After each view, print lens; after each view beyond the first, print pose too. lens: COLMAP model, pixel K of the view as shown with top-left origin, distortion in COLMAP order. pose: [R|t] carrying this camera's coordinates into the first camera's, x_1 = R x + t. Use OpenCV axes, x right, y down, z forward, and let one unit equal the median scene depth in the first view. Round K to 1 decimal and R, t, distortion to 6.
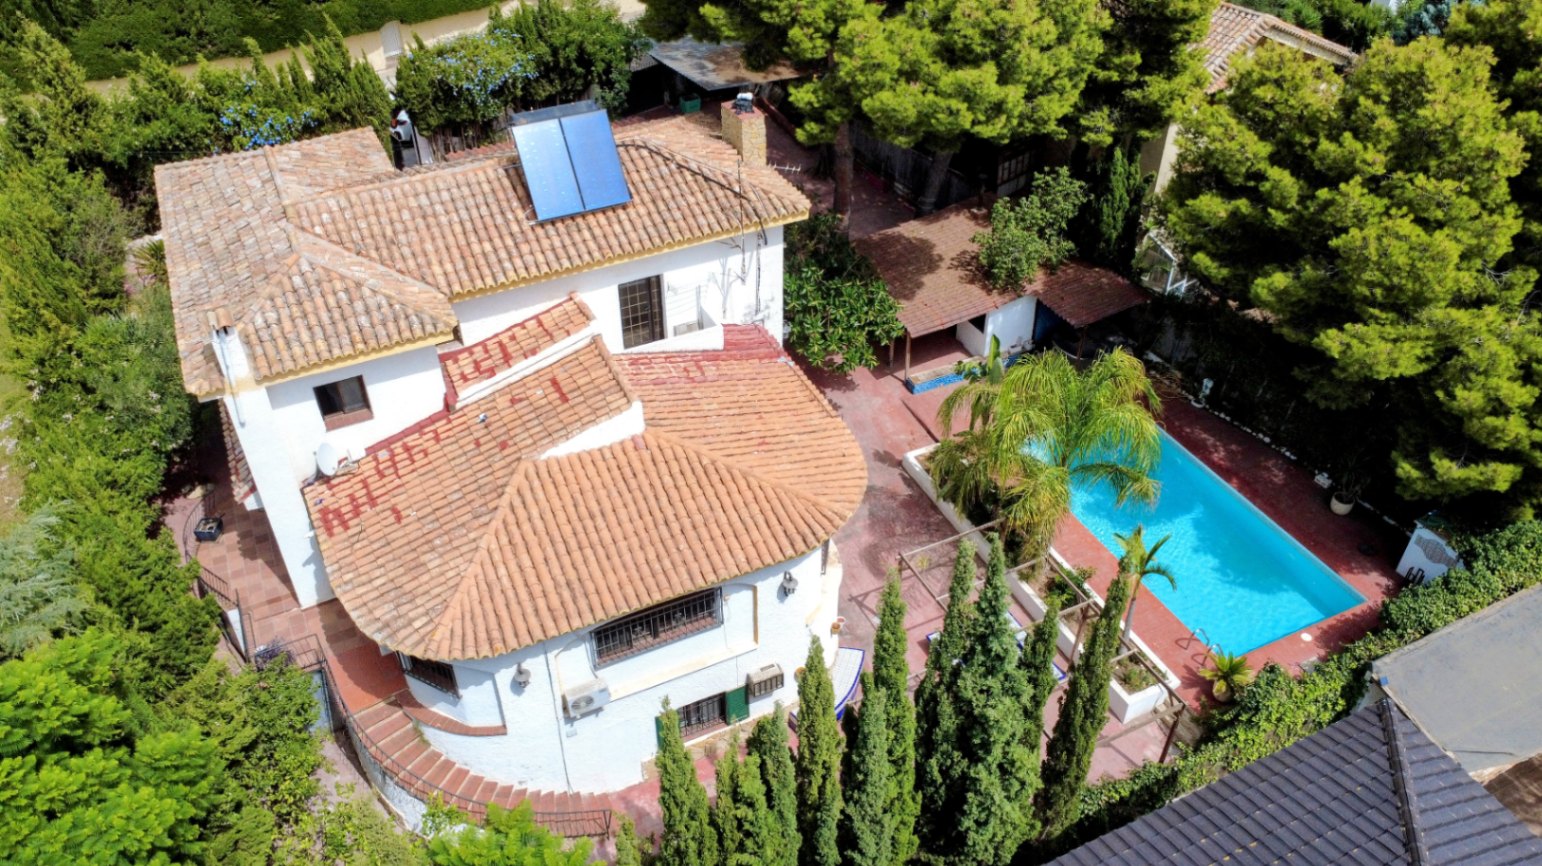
lens RADIAL K [[1168.7, 0, 772.5], [0, 1168.7, 432.7], [0, 0, 1]] dist [-0.000560, -0.004517]
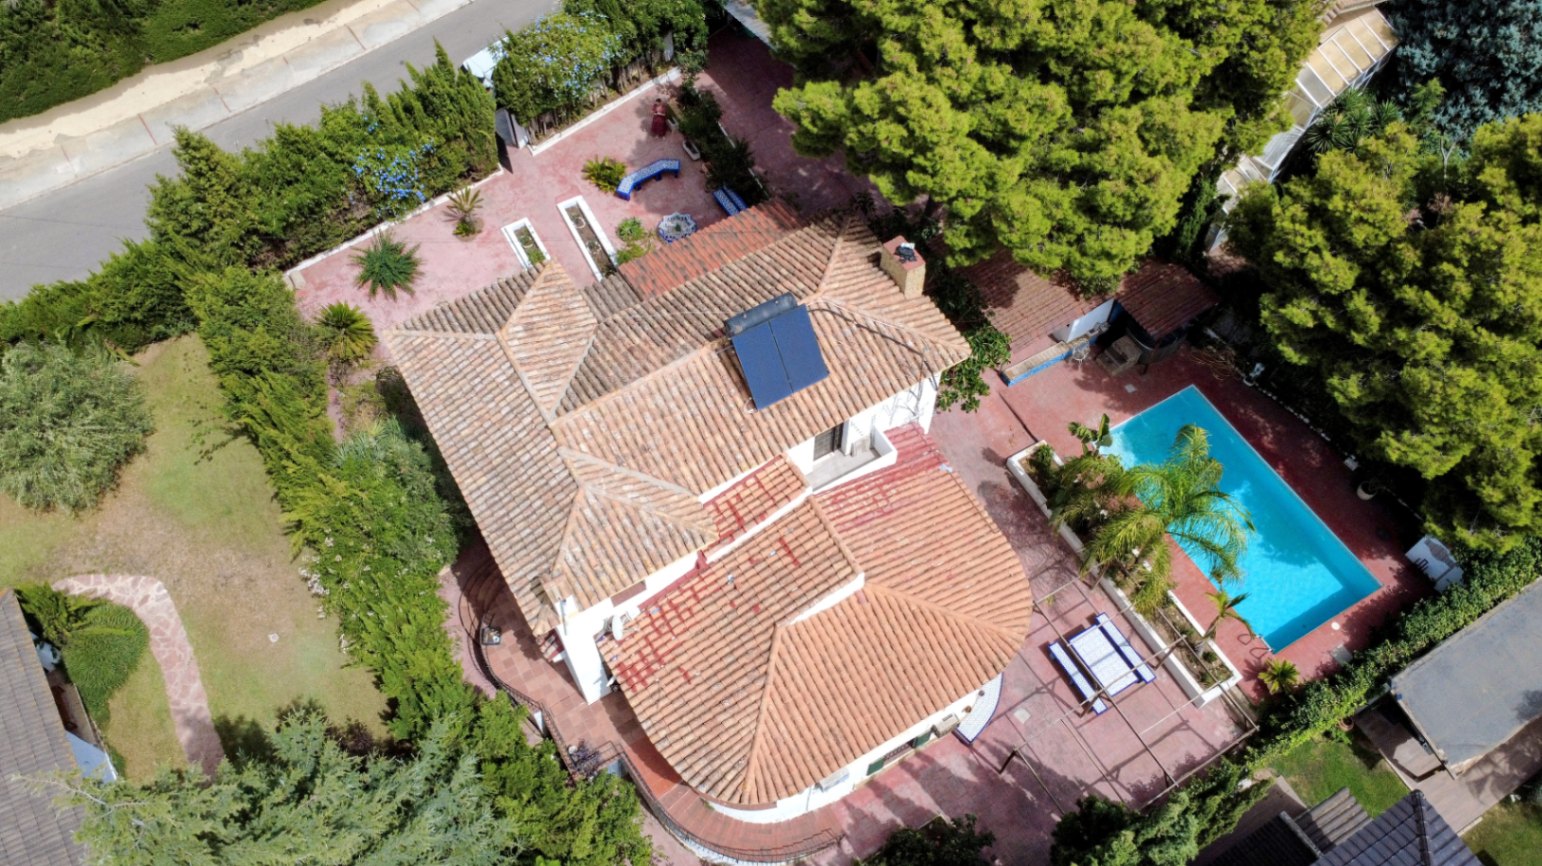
lens RADIAL K [[1168.7, 0, 769.6], [0, 1168.7, 432.0], [0, 0, 1]] dist [-0.000560, -0.004517]
pose [[0.996573, -0.068475, 0.046402, -0.231242], [0.048685, 0.939091, 0.340201, -0.532137], [-0.066871, -0.336776, 0.939207, -0.116002]]
